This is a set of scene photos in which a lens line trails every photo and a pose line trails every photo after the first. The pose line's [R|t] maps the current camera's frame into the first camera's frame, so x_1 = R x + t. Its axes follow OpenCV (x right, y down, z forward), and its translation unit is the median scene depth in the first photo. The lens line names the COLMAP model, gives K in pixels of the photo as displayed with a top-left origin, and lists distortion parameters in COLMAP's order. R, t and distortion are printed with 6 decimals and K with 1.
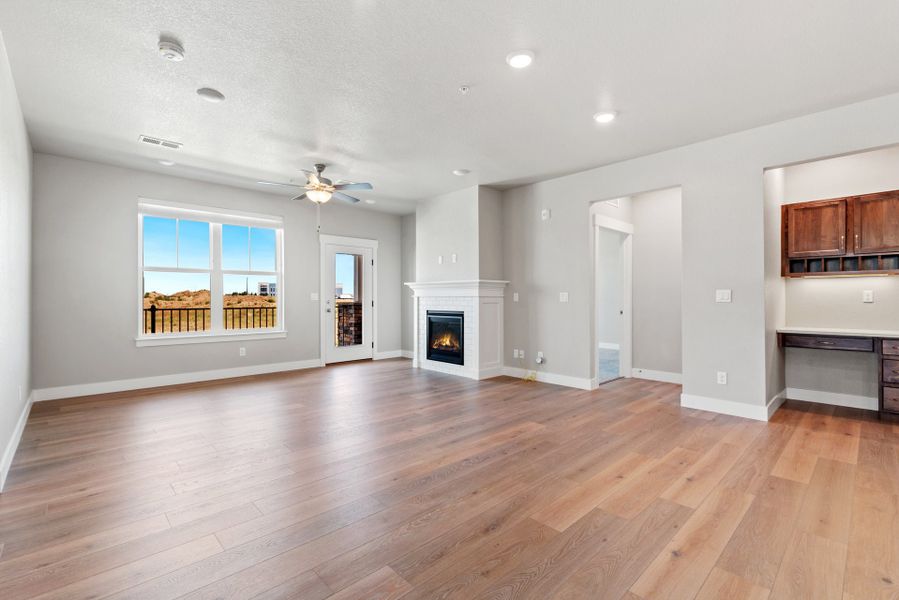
lens RADIAL K [[402.2, 0, 452.5], [0, 402.2, 297.2], [0, 0, 1]] dist [0.002620, 0.000209]
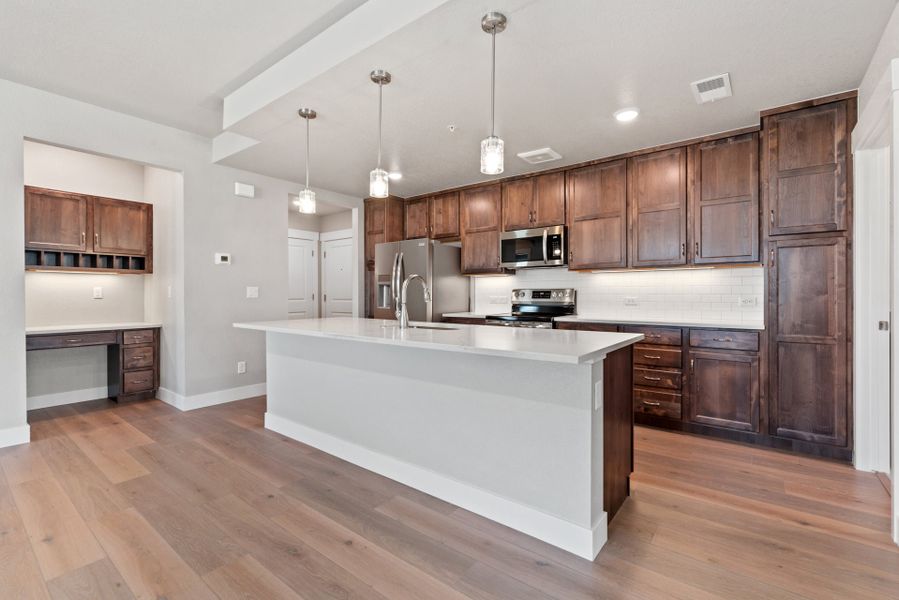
lens RADIAL K [[402.2, 0, 452.5], [0, 402.2, 297.2], [0, 0, 1]] dist [0.002620, 0.000209]
pose [[-0.146817, -0.007221, 0.989137, -0.169113], [-0.001969, 0.999974, 0.007007, 0.000406], [-0.989162, -0.000919, -0.146827, 0.252102]]
